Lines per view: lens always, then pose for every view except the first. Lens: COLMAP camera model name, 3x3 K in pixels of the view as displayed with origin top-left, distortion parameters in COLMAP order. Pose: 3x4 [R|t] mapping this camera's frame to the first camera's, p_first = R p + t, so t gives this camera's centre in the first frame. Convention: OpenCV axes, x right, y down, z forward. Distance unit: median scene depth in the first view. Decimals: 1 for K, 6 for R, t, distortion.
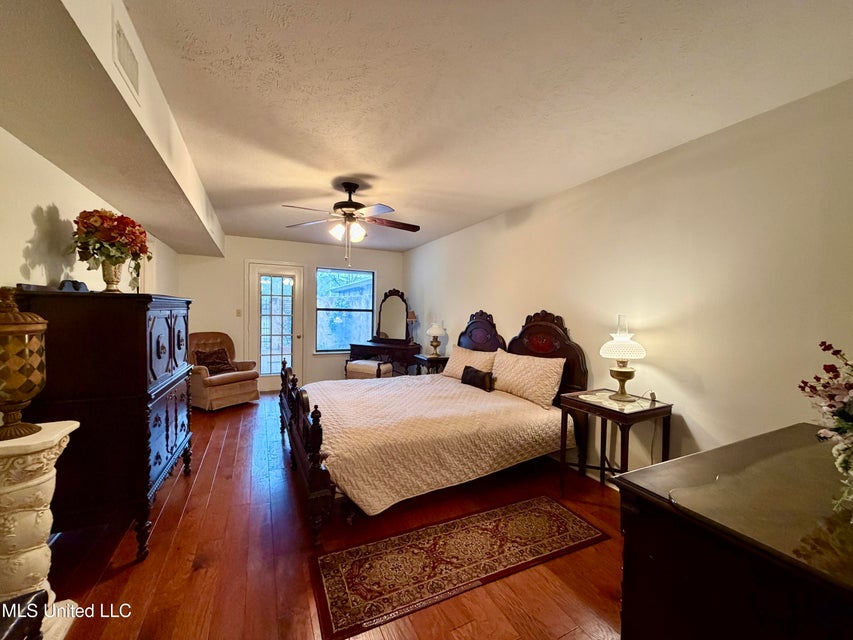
lens RADIAL K [[339.1, 0, 424.1], [0, 339.1, 322.5], [0, 0, 1]] dist [-0.001728, 0.000155]
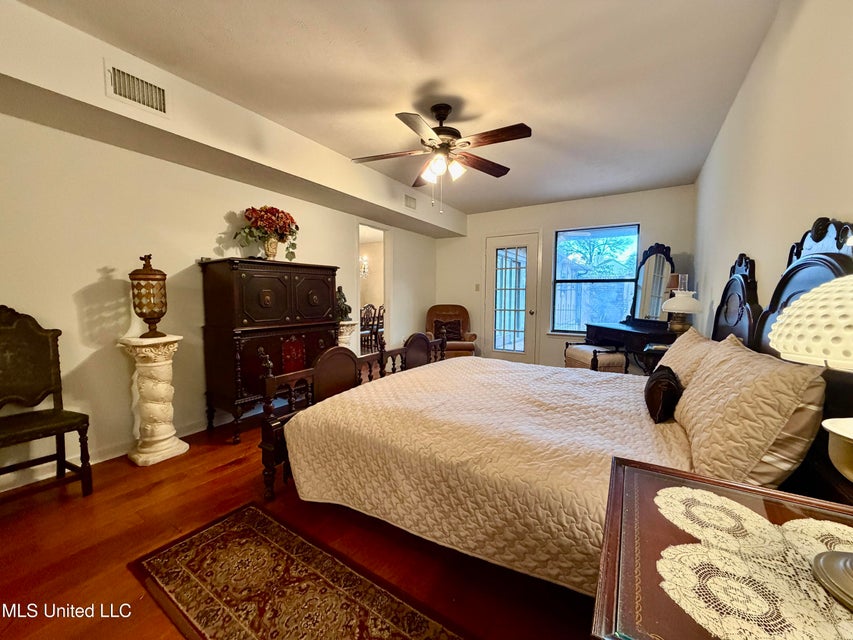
lens RADIAL K [[339.1, 0, 424.3], [0, 339.1, 321.5], [0, 0, 1]] dist [-0.001728, 0.000155]
pose [[0.524942, 0.046819, -0.849849, 0.370699], [-0.018778, 0.998880, 0.043430, 0.047955], [0.850931, -0.006840, 0.525234, 0.437238]]
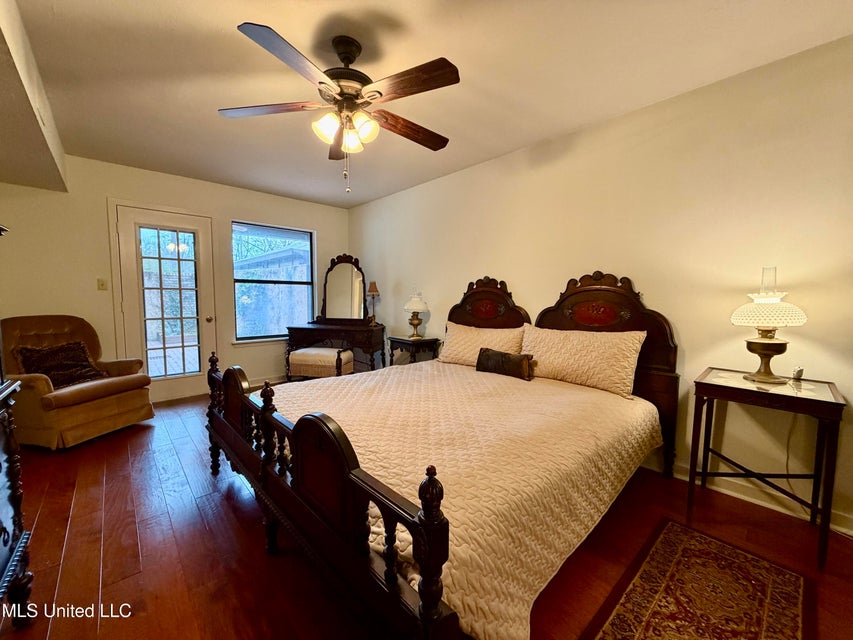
lens RADIAL K [[339.1, 0, 424.5], [0, 339.1, 321.9], [0, 0, 1]] dist [-0.001728, 0.000155]
pose [[0.958424, -0.033795, 0.283341, -0.216933], [0.018930, 0.998305, 0.055040, 0.025617], [-0.284721, -0.047388, 0.957439, 0.314969]]
